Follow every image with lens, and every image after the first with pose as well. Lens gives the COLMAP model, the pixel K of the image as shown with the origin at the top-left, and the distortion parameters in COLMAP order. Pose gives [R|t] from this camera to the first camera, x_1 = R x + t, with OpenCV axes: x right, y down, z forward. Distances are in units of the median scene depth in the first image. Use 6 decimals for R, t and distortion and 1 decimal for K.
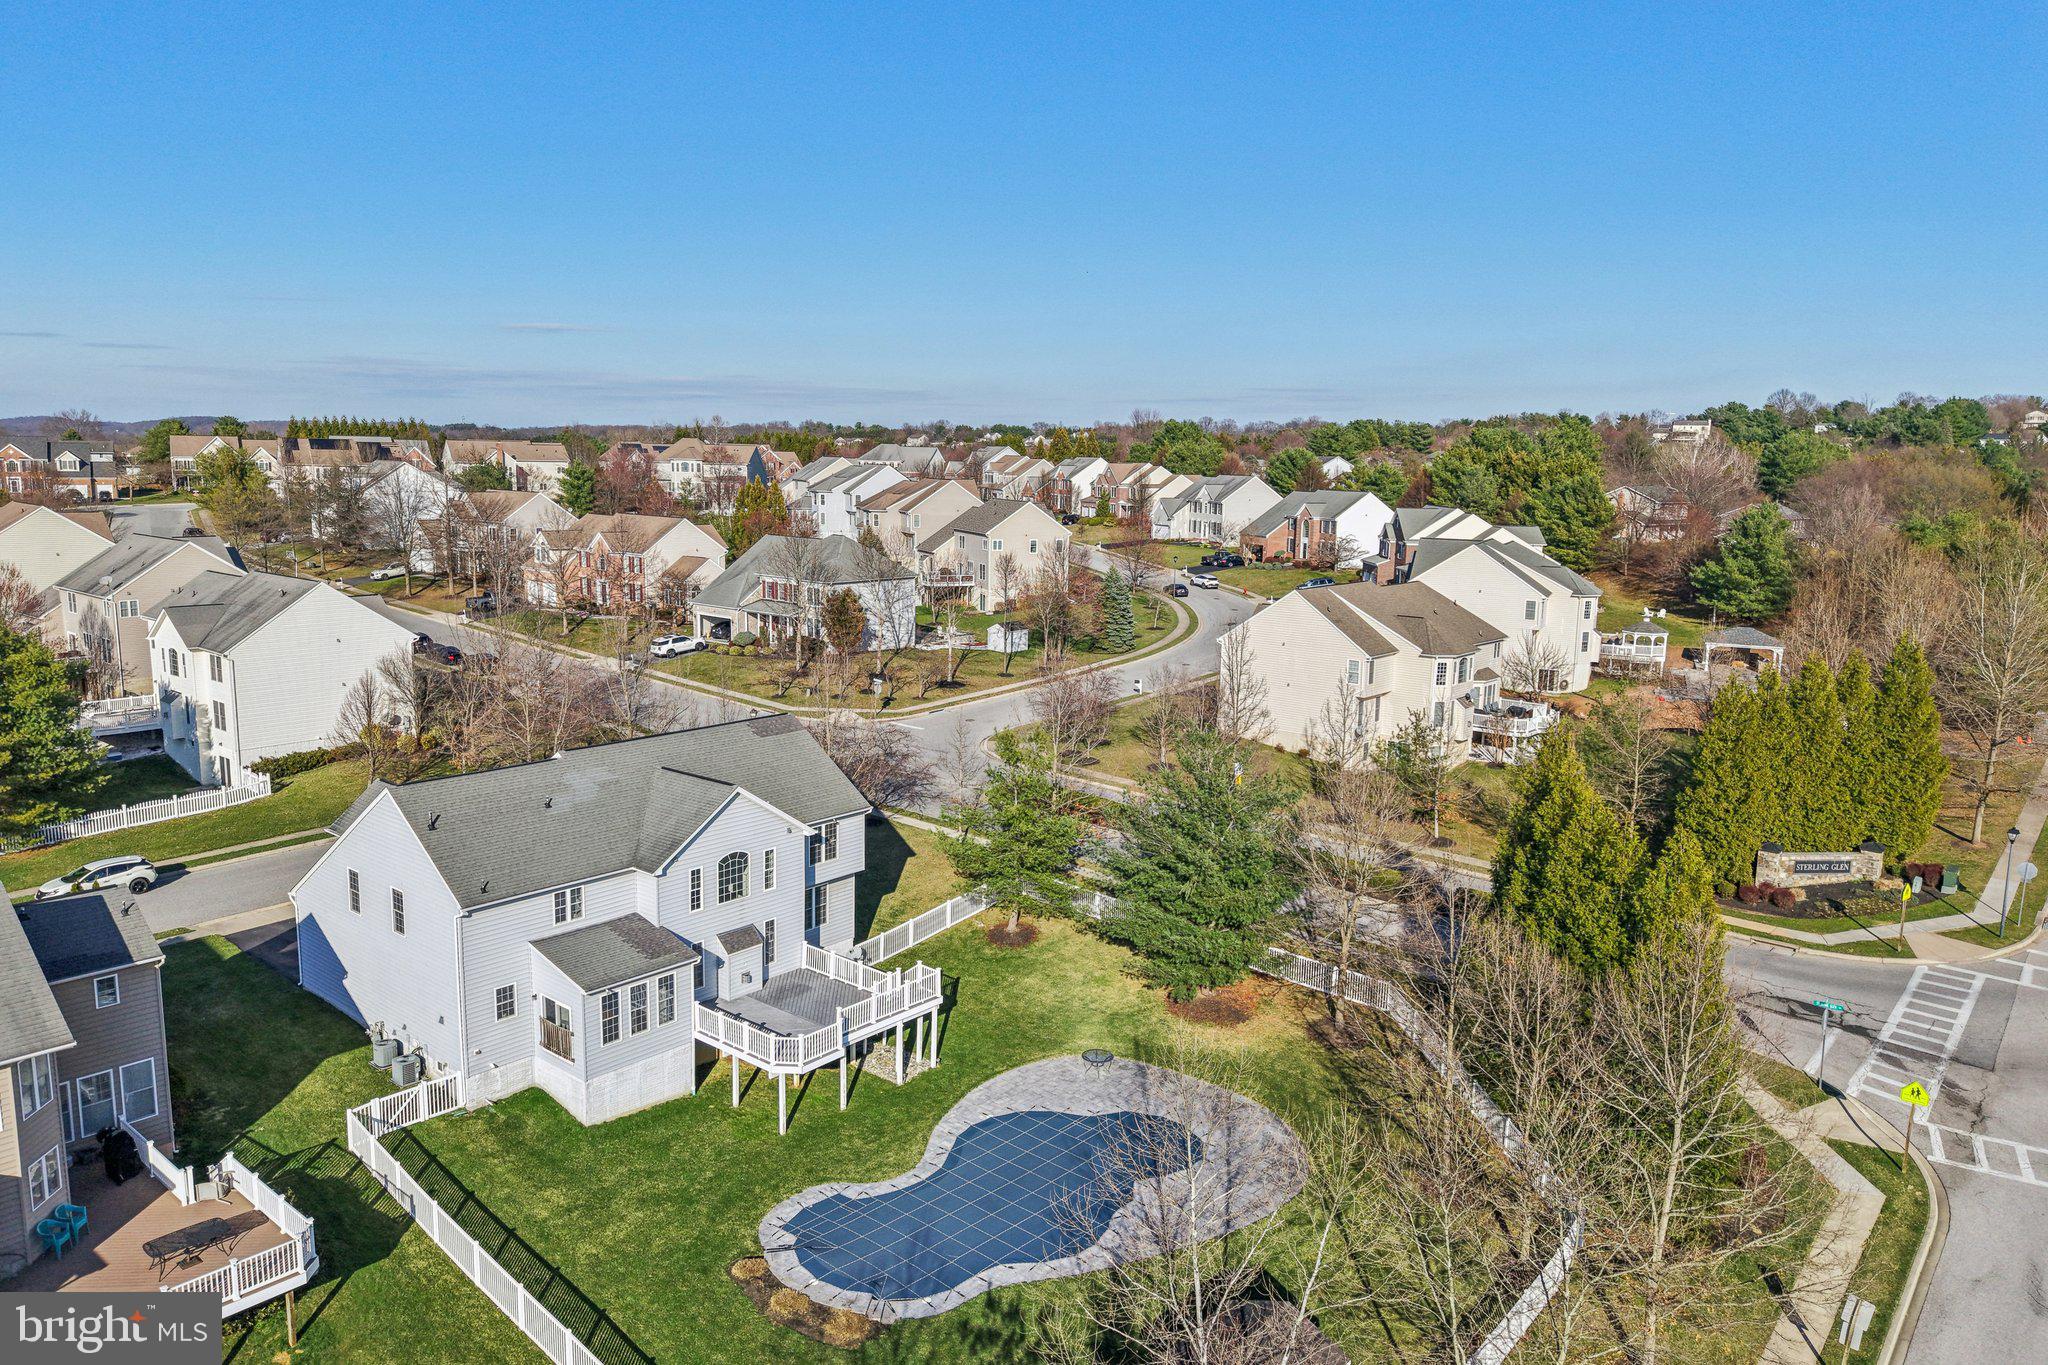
lens RADIAL K [[1375.5, 0, 1036.2], [0, 1375.5, 684.0], [0, 0, 1]] dist [0.098359, -0.140616]
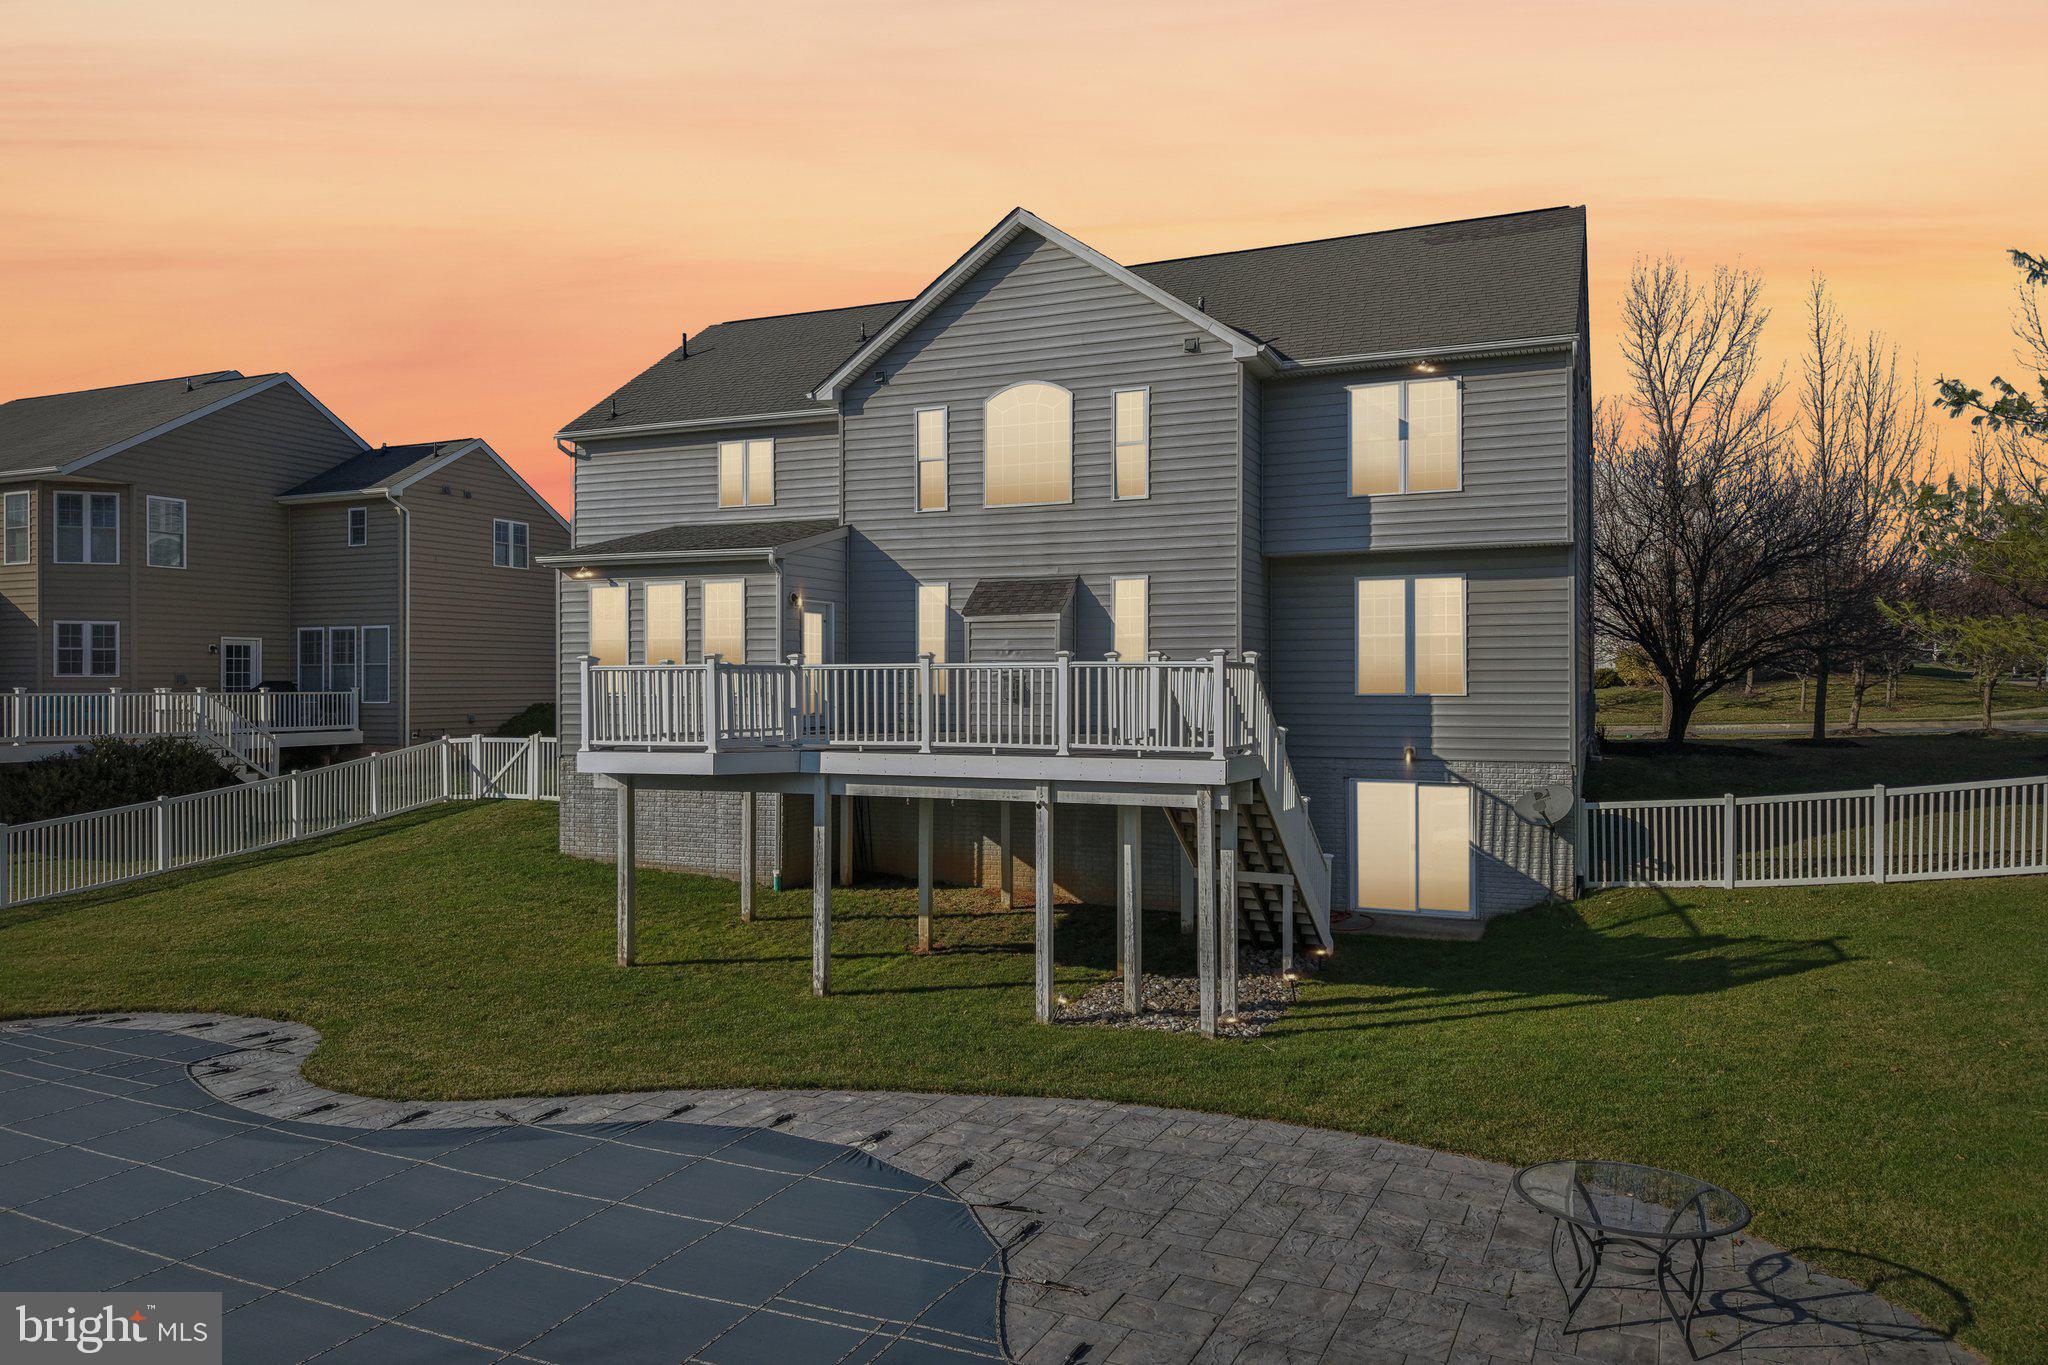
lens RADIAL K [[1375.5, 0, 1036.2], [0, 1375.5, 684.0], [0, 0, 1]] dist [0.098359, -0.140616]
pose [[0.295115, -0.015864, -0.955330, 0.173692], [-0.150732, 0.986569, -0.062946, 0.234029], [0.943497, 0.162575, 0.288760, 0.893965]]
